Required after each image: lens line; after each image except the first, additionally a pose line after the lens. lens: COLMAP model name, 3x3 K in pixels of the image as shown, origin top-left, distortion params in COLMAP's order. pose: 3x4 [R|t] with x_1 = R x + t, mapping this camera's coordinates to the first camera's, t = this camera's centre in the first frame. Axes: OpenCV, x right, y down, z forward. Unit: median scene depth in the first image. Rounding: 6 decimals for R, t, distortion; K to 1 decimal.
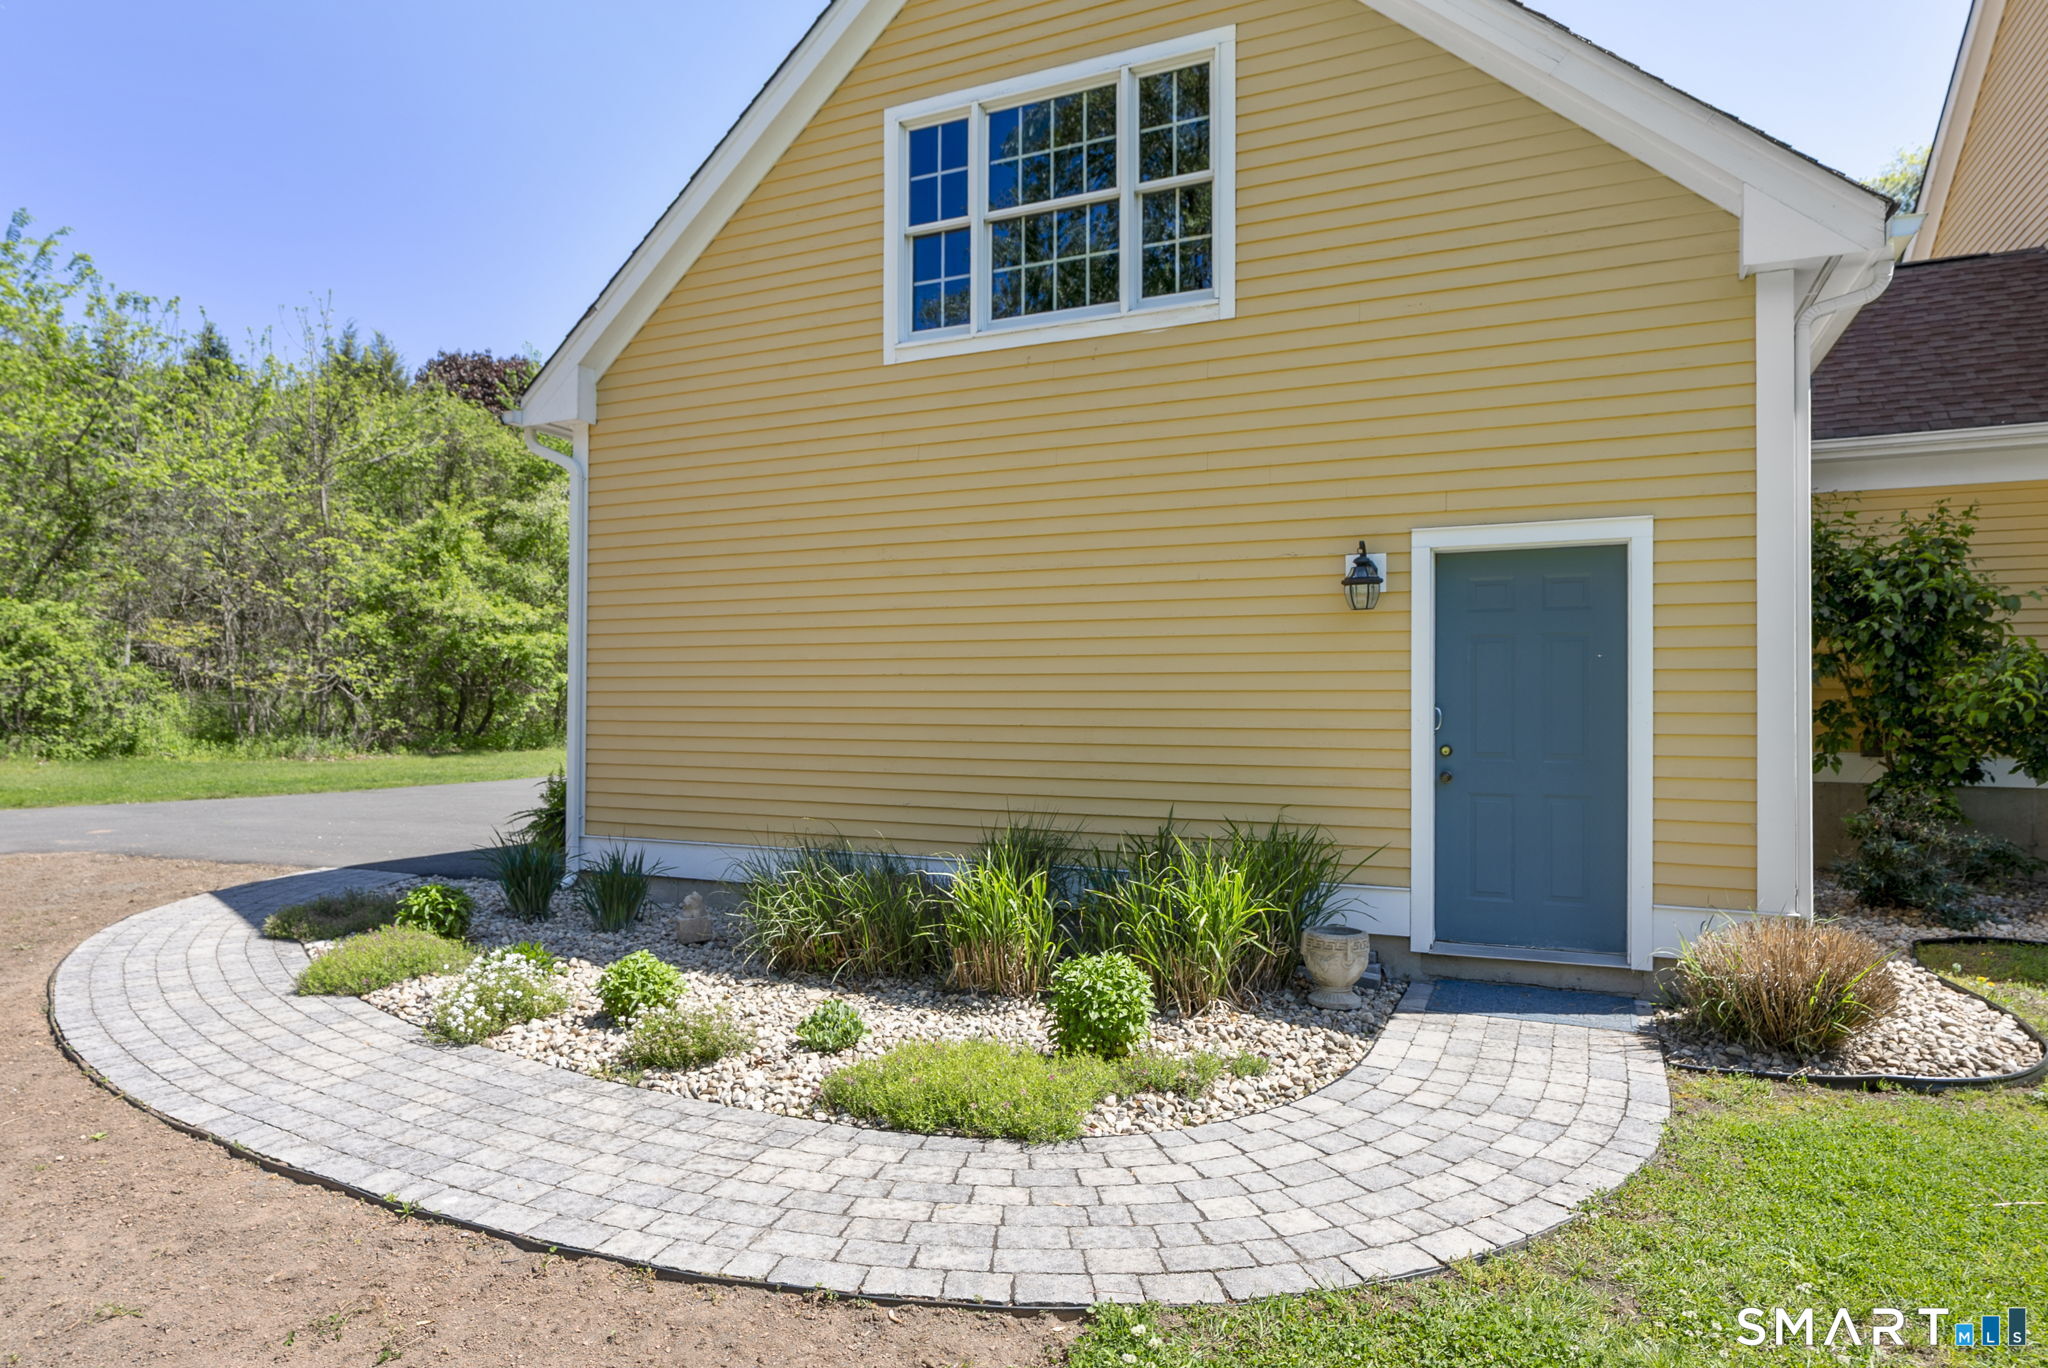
lens RADIAL K [[1150.1, 0, 1022.3], [0, 1150.1, 688.7], [0, 0, 1]] dist [-0.000590, 0.000689]
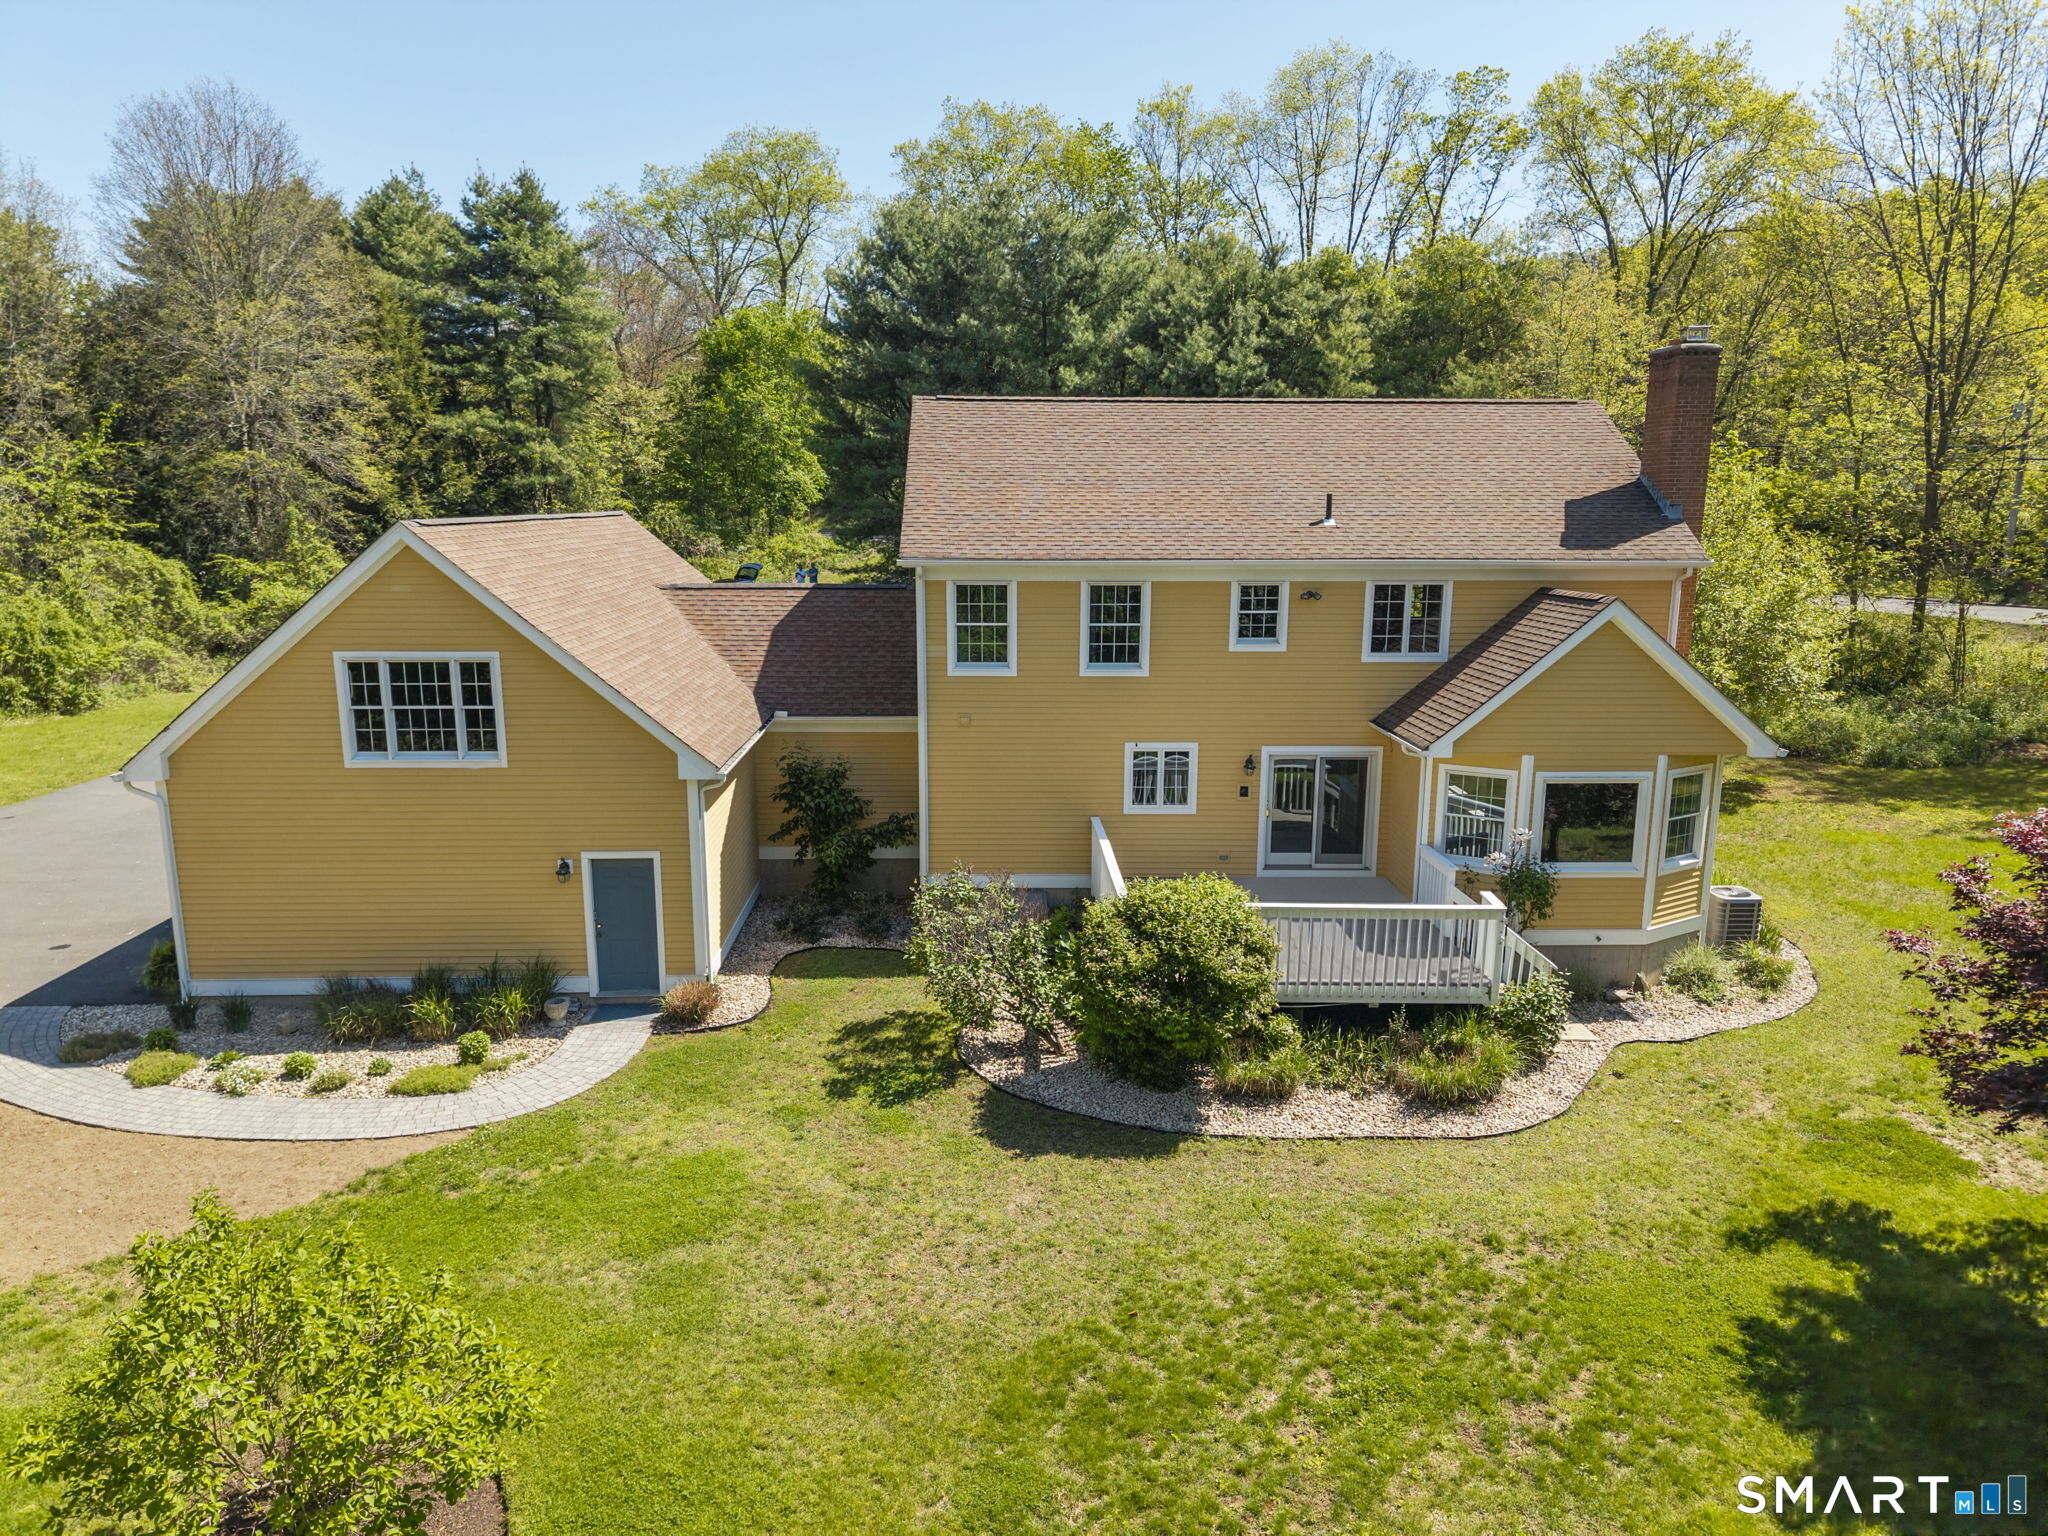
lens RADIAL K [[1395.2, 0, 1022.4], [0, 1395.2, 763.0], [0, 0, 1]] dist [-0.008199, -0.000165]
pose [[0.897828, -0.092433, 0.430536, -0.133760], [-0.005349, 0.975360, 0.220557, -1.153687], [-0.440314, -0.200325, 0.875211, -2.474712]]
